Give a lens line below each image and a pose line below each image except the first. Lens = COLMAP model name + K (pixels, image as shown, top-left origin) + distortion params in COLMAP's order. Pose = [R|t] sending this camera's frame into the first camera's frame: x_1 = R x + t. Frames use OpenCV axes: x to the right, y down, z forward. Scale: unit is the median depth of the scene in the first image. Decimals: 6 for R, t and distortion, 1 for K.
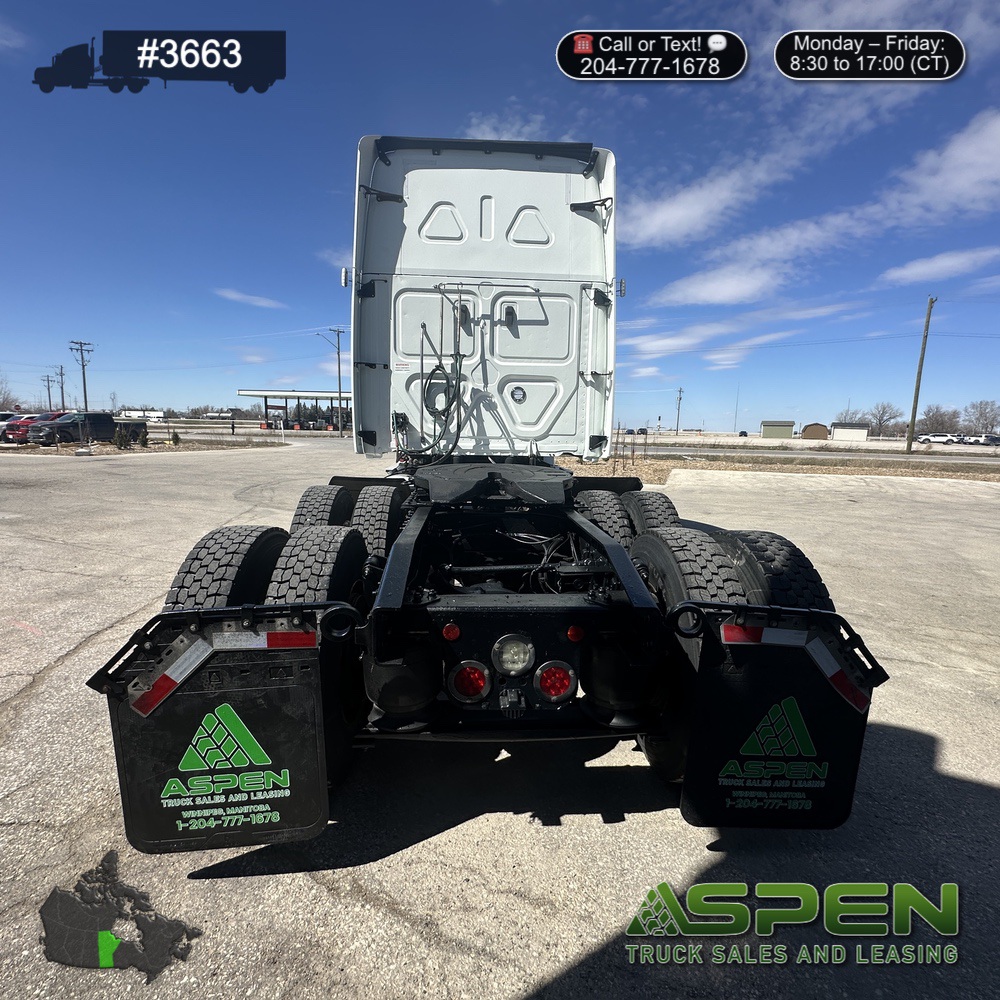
lens RADIAL K [[529.1, 0, 500.0], [0, 529.1, 500.0], [0, 0, 1]] dist [-0.000907, 0.000165]
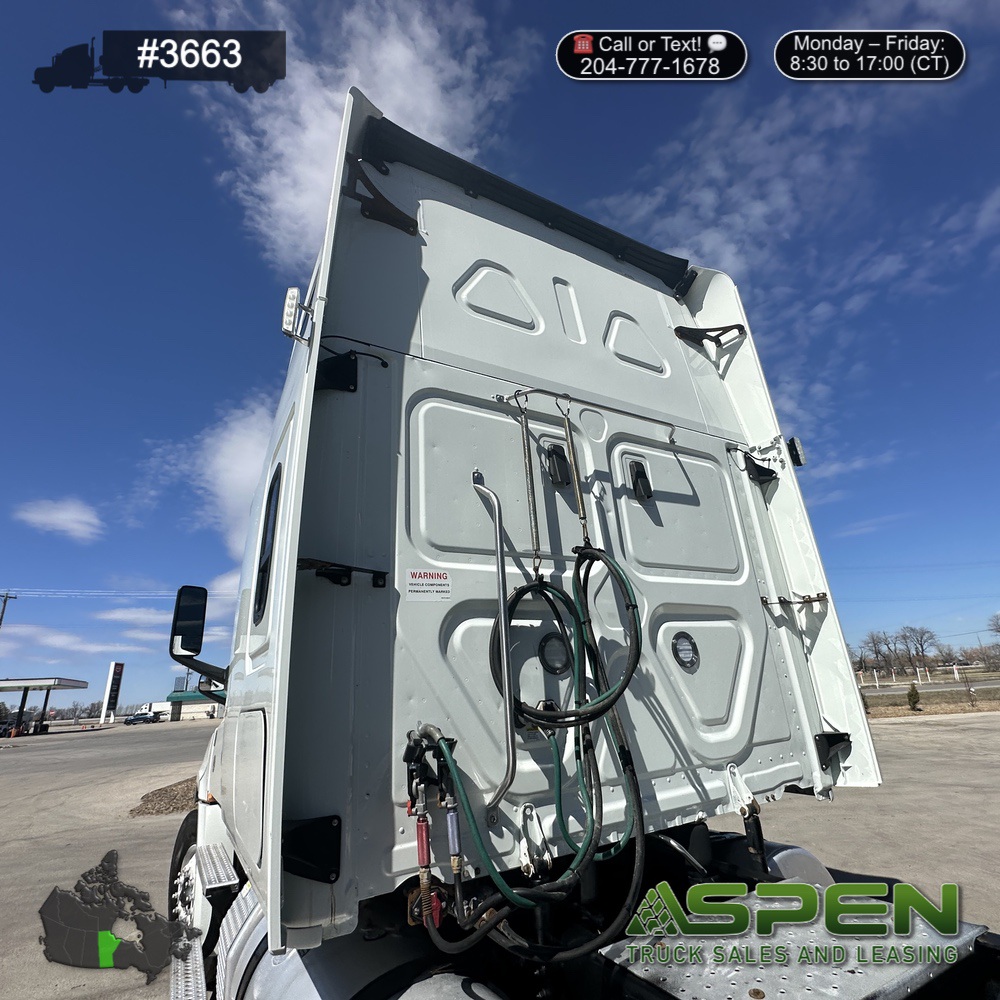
lens RADIAL K [[529.1, 0, 500.0], [0, 529.1, 500.0], [0, 0, 1]] dist [-0.000907, 0.000165]
pose [[0.890568, 0.082010, 0.447396, -0.298789], [0.140030, 0.886405, -0.441222, -0.143733], [-0.432759, 0.455588, 0.777920, 0.697915]]
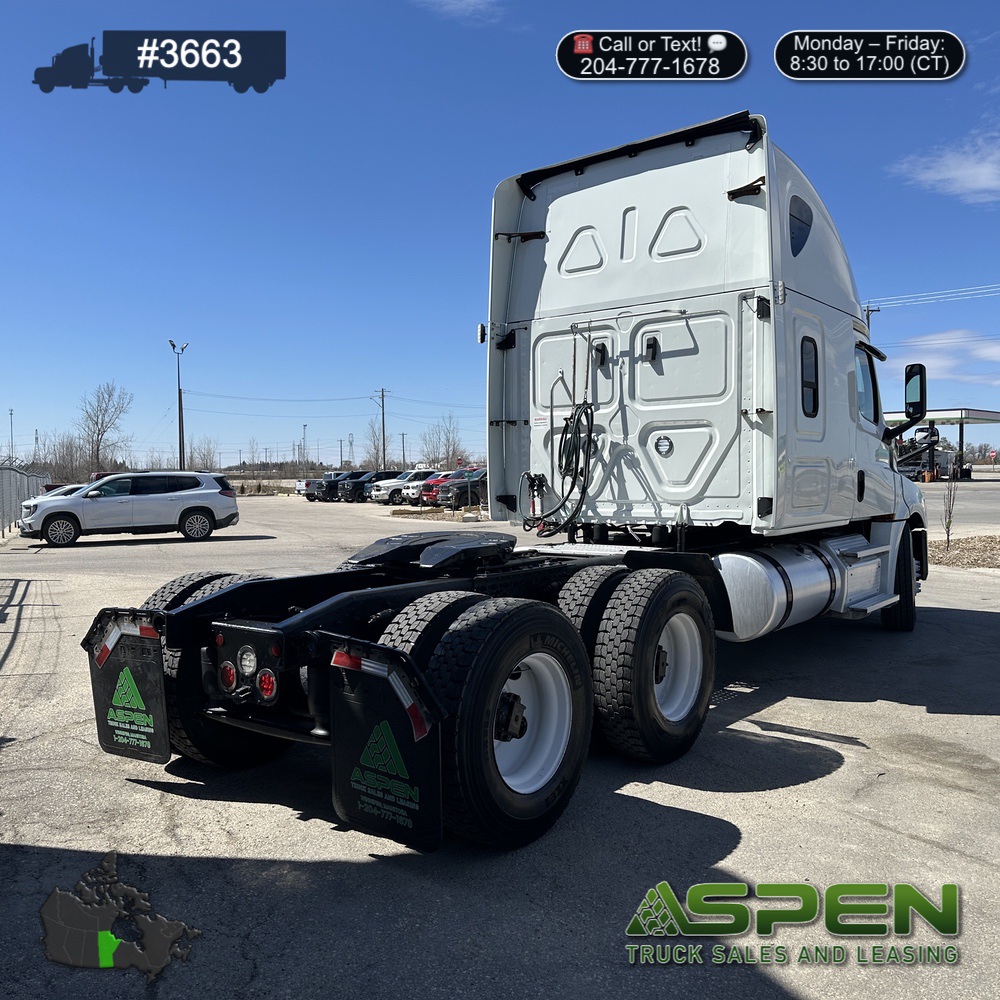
lens RADIAL K [[902.5, 0, 483.7], [0, 902.5, 520.9], [0, 0, 1]] dist [0.082840, -0.148178]
pose [[0.751371, 0.004382, -0.659866, 0.724916], [-0.060853, 0.996177, -0.062676, 0.008948], [0.657068, 0.087248, 0.748765, -0.157625]]
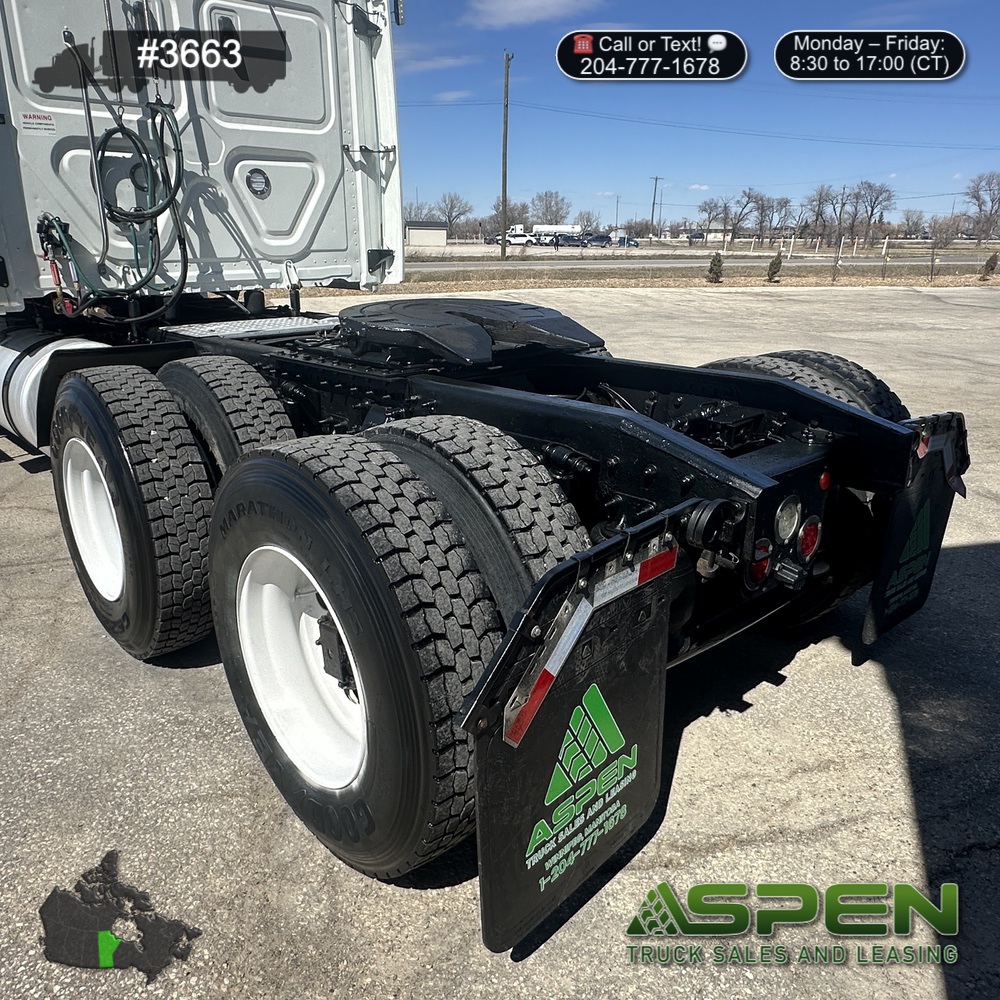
lens RADIAL K [[803.1, 0, 494.4], [0, 803.1, 501.6], [0, 0, 1]] dist [-0.003992, 0.001138]
pose [[0.773475, -0.221806, 0.593750, -0.381387], [0.107185, 0.969051, 0.222377, -0.025019], [-0.624698, -0.108362, 0.773311, 0.103294]]
